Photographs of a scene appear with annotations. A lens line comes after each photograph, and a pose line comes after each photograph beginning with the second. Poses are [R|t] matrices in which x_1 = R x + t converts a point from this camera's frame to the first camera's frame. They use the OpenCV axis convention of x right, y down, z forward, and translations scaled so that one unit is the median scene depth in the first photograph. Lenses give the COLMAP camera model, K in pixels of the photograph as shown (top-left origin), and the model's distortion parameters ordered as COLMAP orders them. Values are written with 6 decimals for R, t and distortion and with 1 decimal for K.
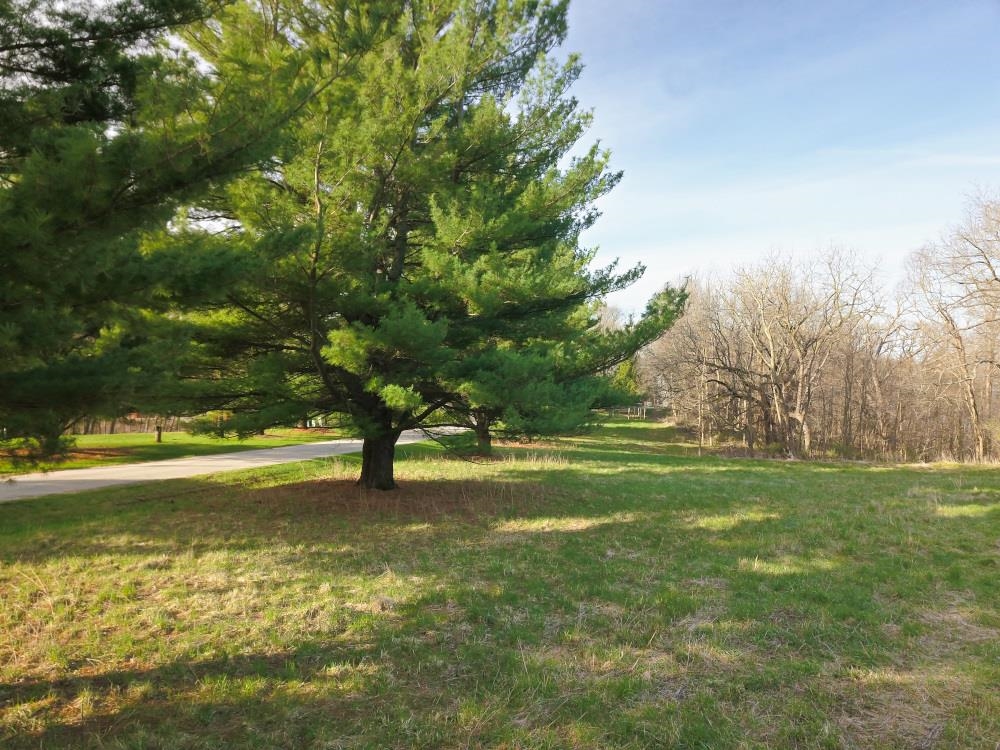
lens RADIAL K [[814.6, 0, 445.3], [0, 814.6, 371.7], [0, 0, 1]] dist [0.010916, -0.032509]
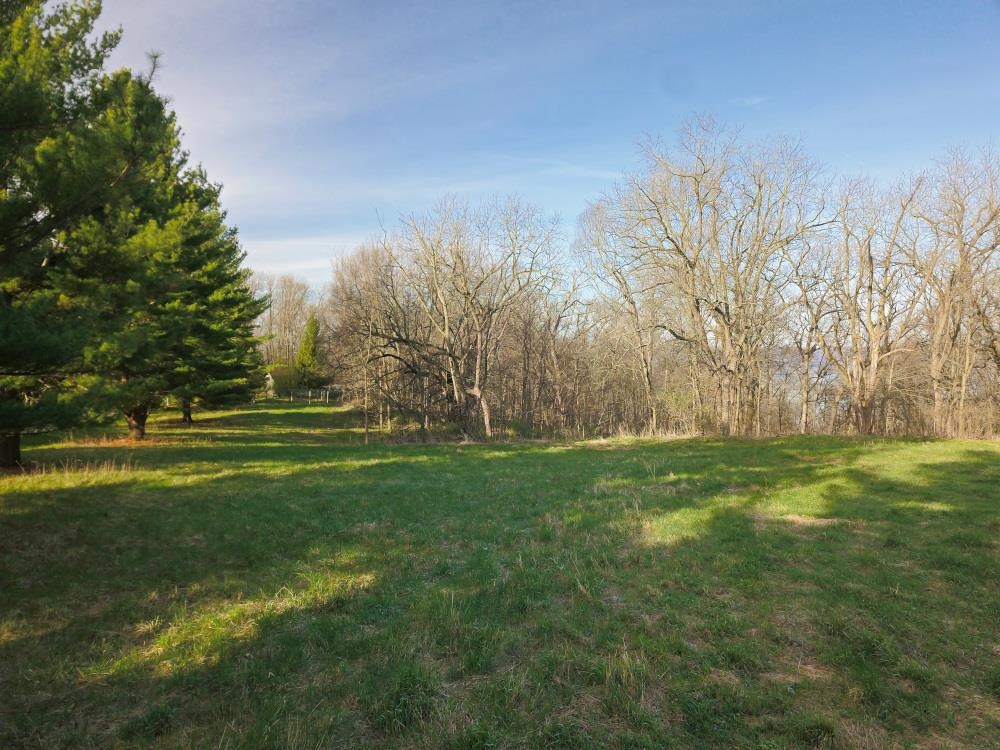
lens RADIAL K [[814.6, 0, 494.9], [0, 814.6, 372.3], [0, 0, 1]] dist [0.010916, -0.032509]
pose [[0.916143, -0.020267, 0.400338, 0.101054], [0.013422, 0.999712, 0.019895, 0.015936], [-0.400626, -0.012853, 0.916151, 0.188198]]
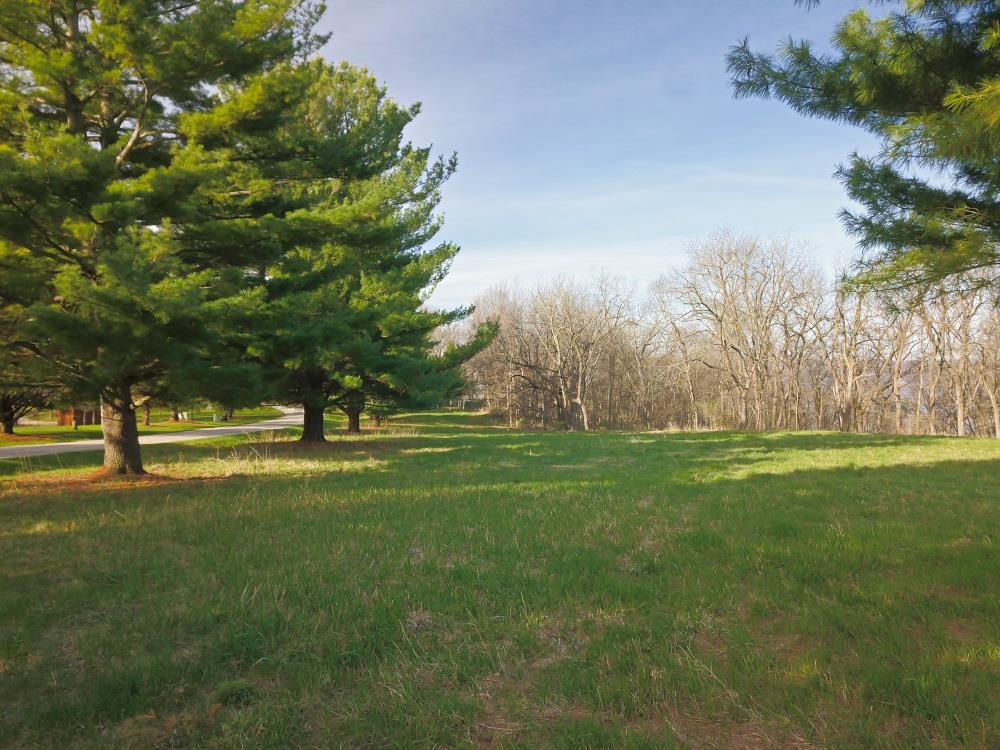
lens RADIAL K [[814.6, 0, 491.9], [0, 814.6, 375.6], [0, 0, 1]] dist [0.010916, -0.032509]
pose [[0.960810, -0.011559, 0.276967, -0.077124], [0.009942, 0.999924, 0.007241, 0.001709], [-0.277030, -0.004204, 0.960852, -0.257218]]
